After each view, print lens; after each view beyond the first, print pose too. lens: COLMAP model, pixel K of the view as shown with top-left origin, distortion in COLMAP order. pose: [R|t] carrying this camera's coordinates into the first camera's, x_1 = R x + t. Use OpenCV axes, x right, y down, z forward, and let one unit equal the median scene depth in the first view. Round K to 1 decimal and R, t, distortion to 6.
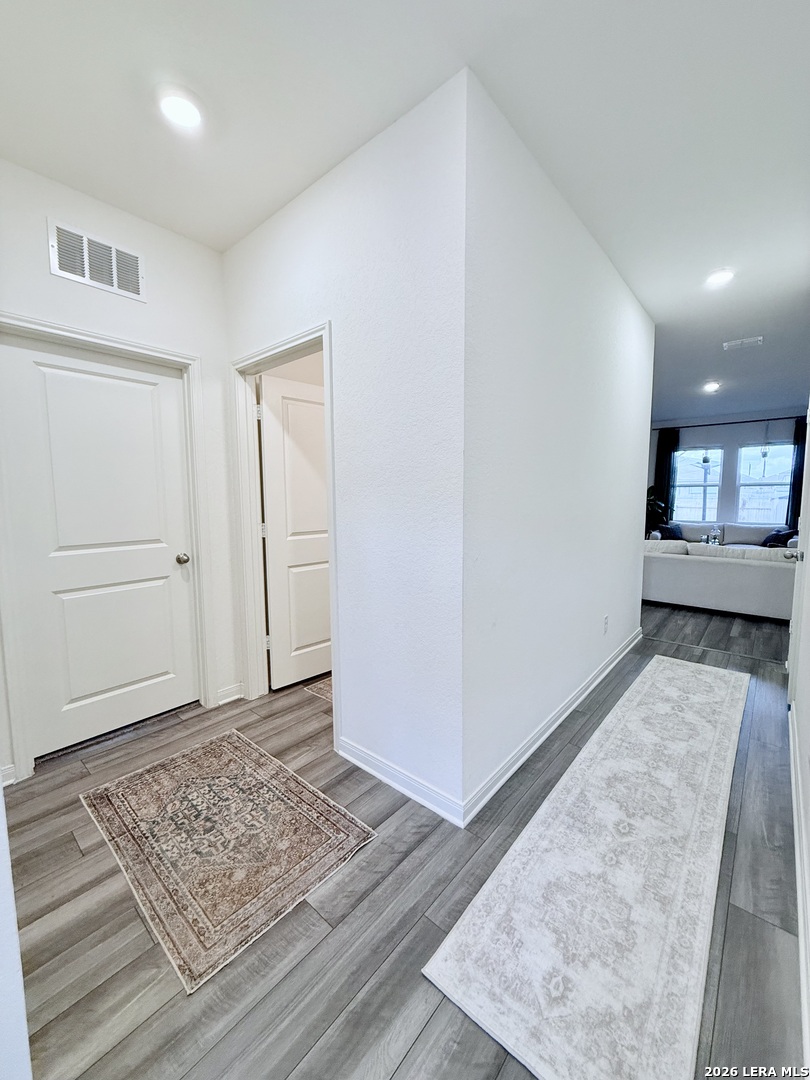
lens RADIAL K [[429.3, 0, 404.8], [0, 429.3, 534.1], [0, 0, 1]] dist [-0.002234, 0.000731]
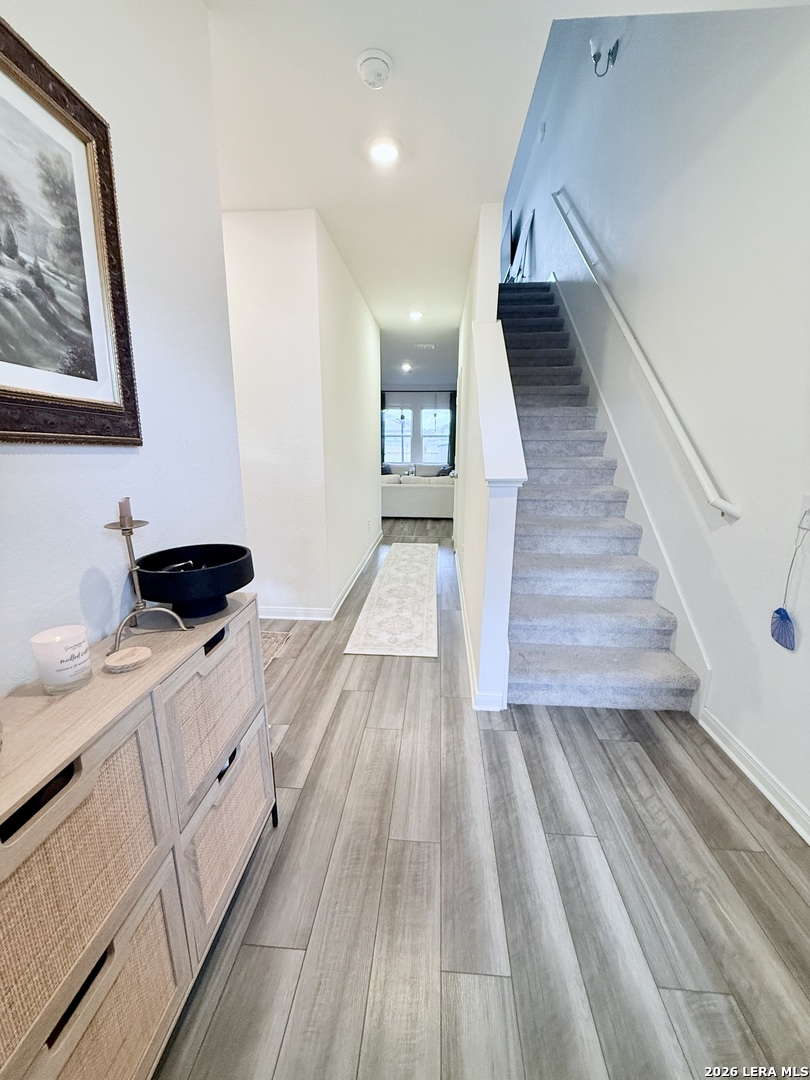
lens RADIAL K [[429.3, 0, 403.3], [0, 429.3, 540.6], [0, 0, 1]] dist [-0.002234, 0.000731]
pose [[0.808267, -0.131742, 0.573889, -0.407425], [0.054824, 0.987253, 0.149420, 0.037467], [-0.586258, -0.089309, 0.805186, -0.431472]]
